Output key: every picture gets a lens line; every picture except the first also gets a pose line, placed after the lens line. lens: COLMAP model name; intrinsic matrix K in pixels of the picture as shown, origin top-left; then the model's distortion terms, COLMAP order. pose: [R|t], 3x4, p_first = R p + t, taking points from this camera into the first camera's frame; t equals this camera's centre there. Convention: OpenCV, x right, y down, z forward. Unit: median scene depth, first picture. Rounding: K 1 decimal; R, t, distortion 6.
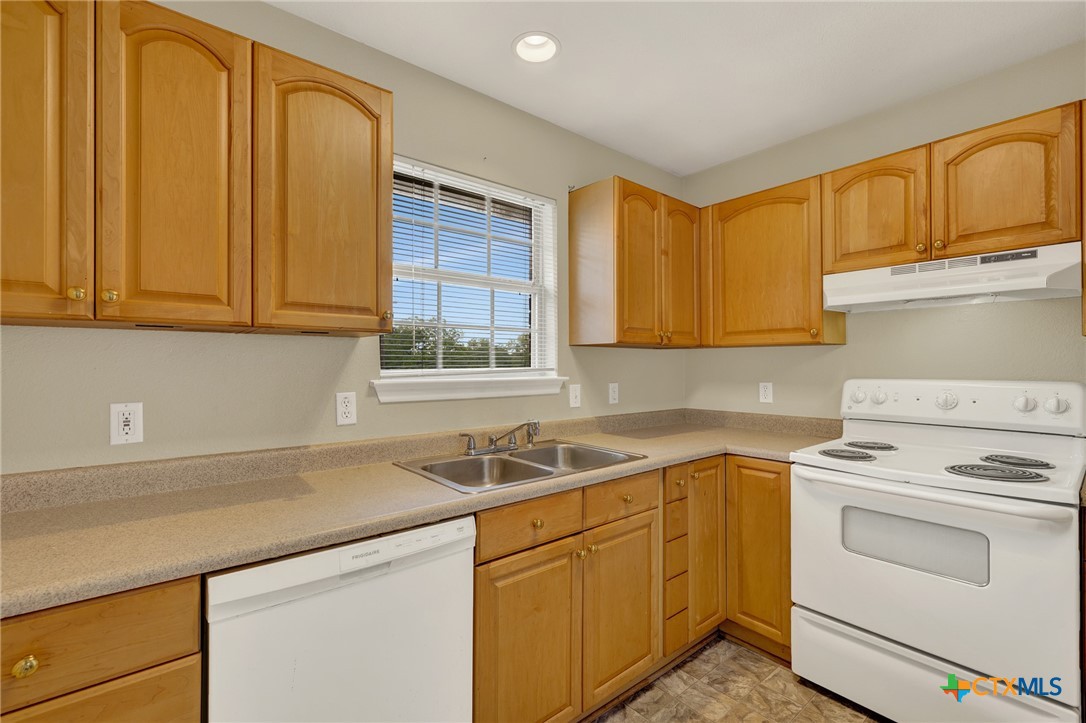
lens RADIAL K [[480.0, 0, 540.7], [0, 480.0, 353.7], [0, 0, 1]] dist [0.000369, -0.000157]
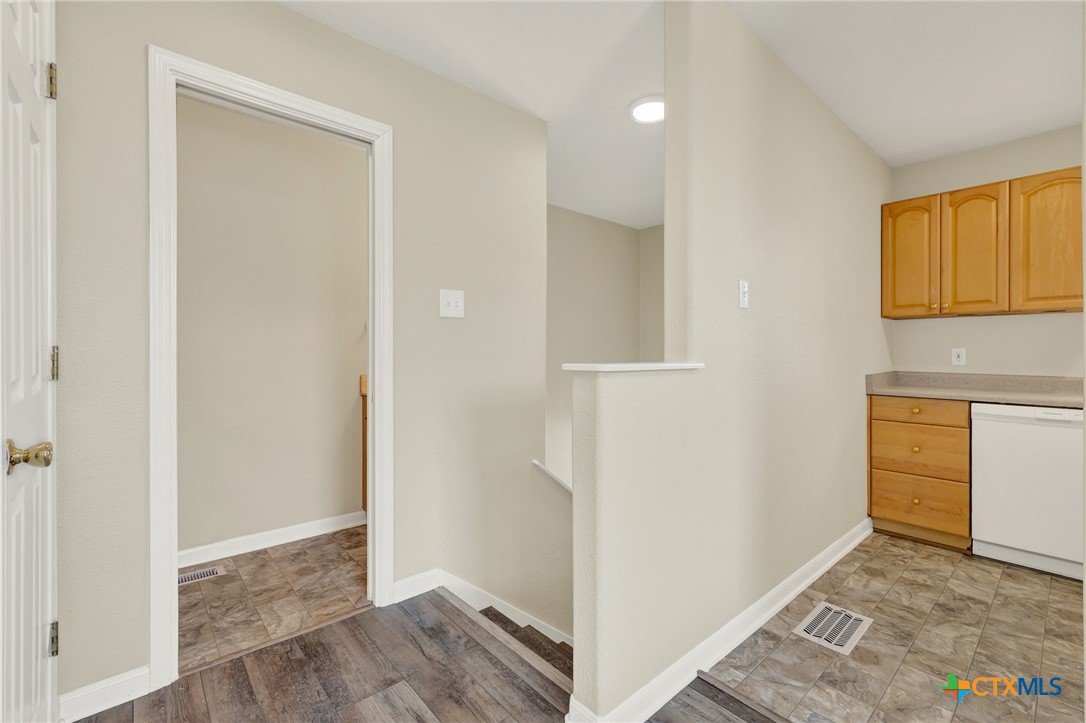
lens RADIAL K [[471.1, 0, 539.5], [0, 471.1, 363.0], [0, 0, 1]] dist [0.001033, 0.000707]
pose [[0.030011, 0.024154, -0.999258, 1.635479], [0.021263, 0.999466, 0.024798, 0.086315], [0.999323, -0.021992, 0.029482, -1.326495]]
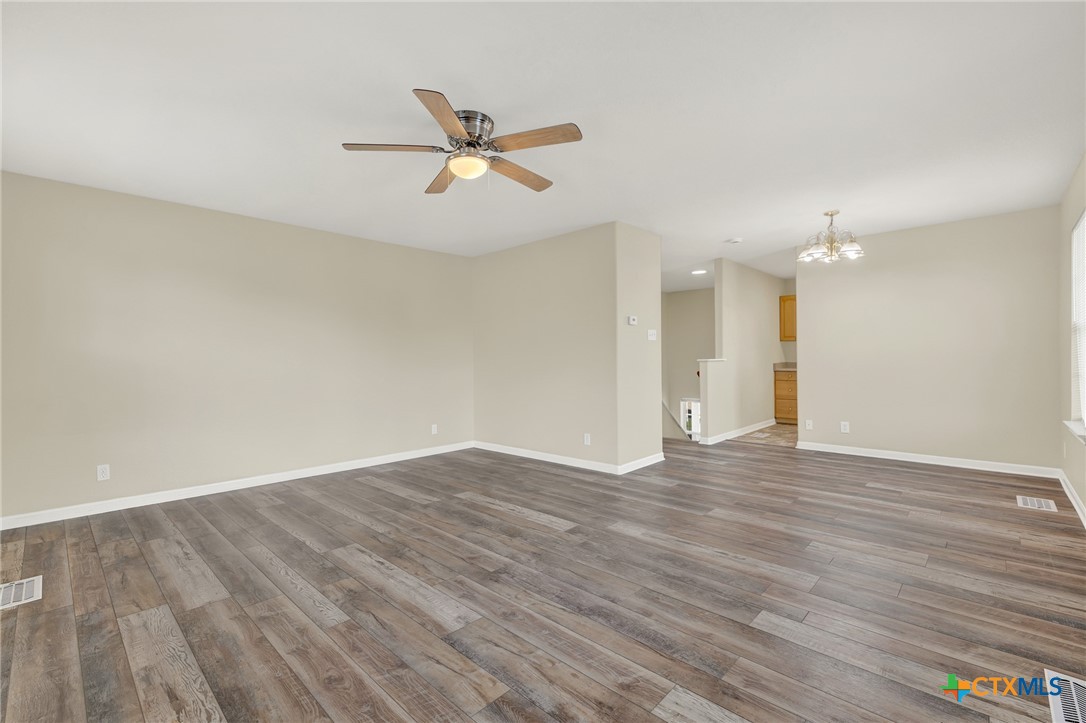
lens RADIAL K [[471.1, 0, 539.5], [0, 471.1, 363.0], [0, 0, 1]] dist [0.001033, 0.000707]
pose [[0.124178, 0.019981, -0.992059, 5.381519], [0.030954, 0.999233, 0.024000, -0.020675], [0.991777, -0.033689, 0.123464, -3.615944]]
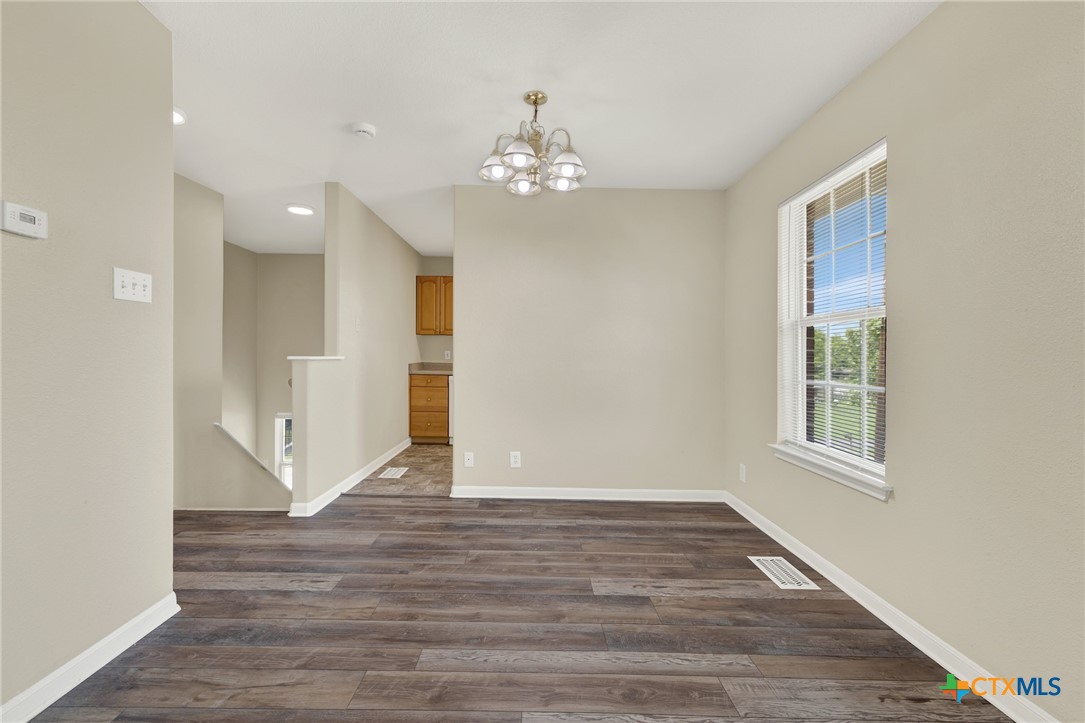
lens RADIAL K [[470.6, 0, 539.0], [0, 470.6, 363.0], [0, 0, 1]] dist [0.001033, 0.000707]
pose [[0.776734, 0.030982, -0.629066, 3.326463], [-0.009067, 0.999236, 0.038019, 0.039002], [0.629763, -0.023827, 0.776422, -2.470515]]
